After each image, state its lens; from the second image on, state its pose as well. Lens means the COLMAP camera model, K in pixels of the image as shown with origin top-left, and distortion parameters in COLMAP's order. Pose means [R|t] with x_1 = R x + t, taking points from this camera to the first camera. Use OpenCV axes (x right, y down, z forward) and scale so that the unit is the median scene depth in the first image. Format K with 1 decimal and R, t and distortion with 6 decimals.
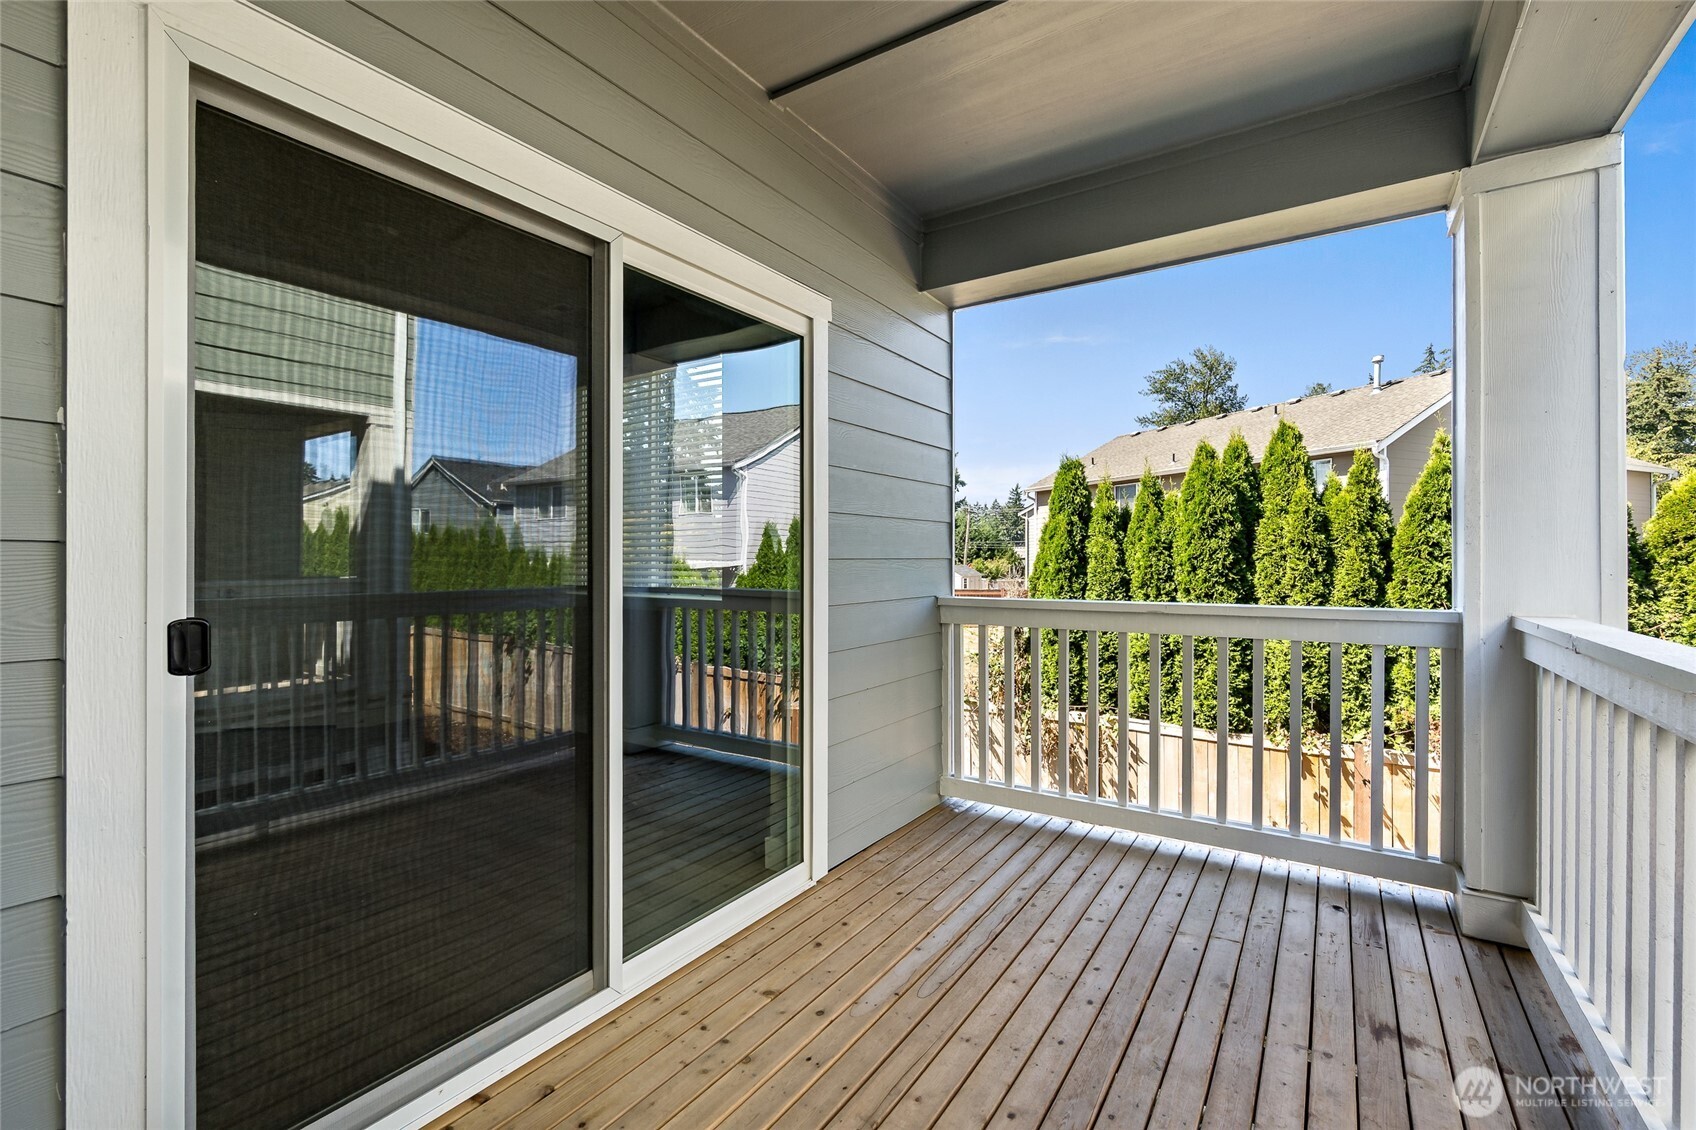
lens RADIAL K [[746.7, 0, 830.6], [0, 746.7, 565.0], [0, 0, 1]] dist [-0.004349, 0.000817]
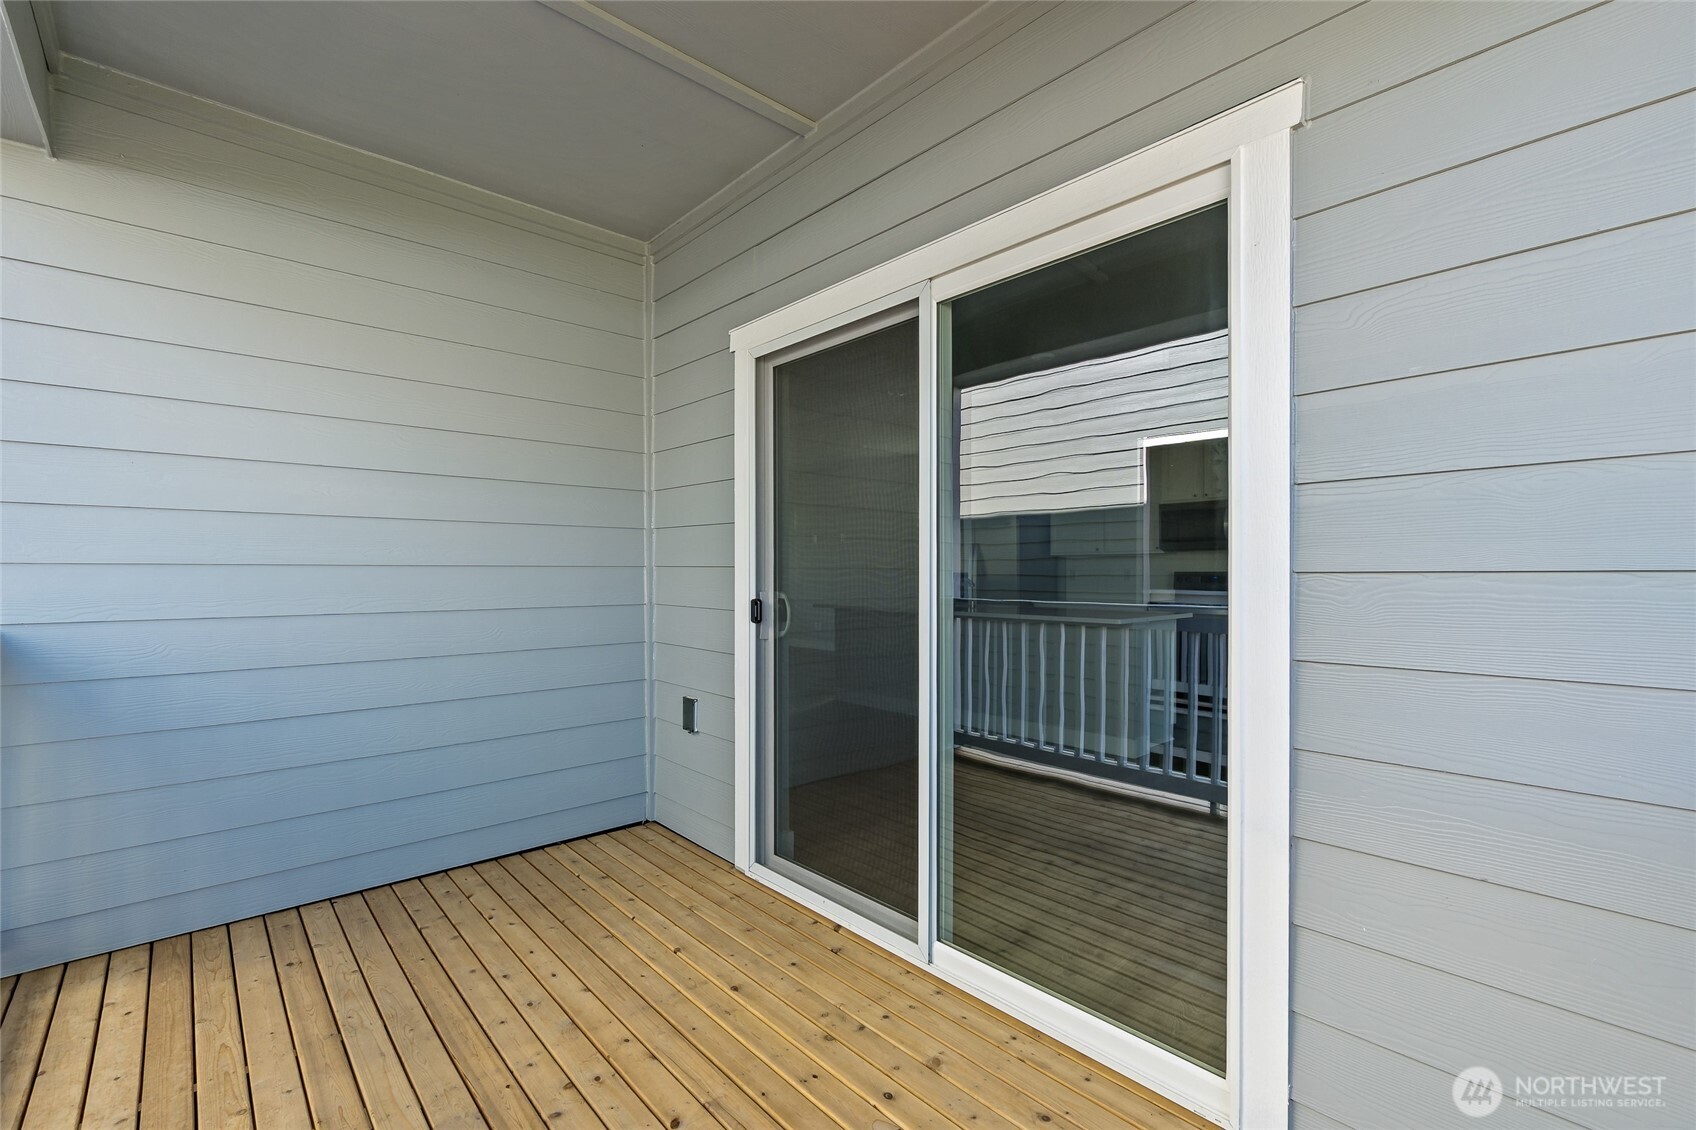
lens RADIAL K [[746.7, 0, 852.4], [0, 746.7, 571.3], [0, 0, 1]] dist [-0.004349, 0.000817]
pose [[-0.234449, 0.003062, -0.972124, 0.869321], [-0.003331, 0.999987, 0.003953, -0.014299], [0.972123, 0.004165, -0.234436, 1.204760]]
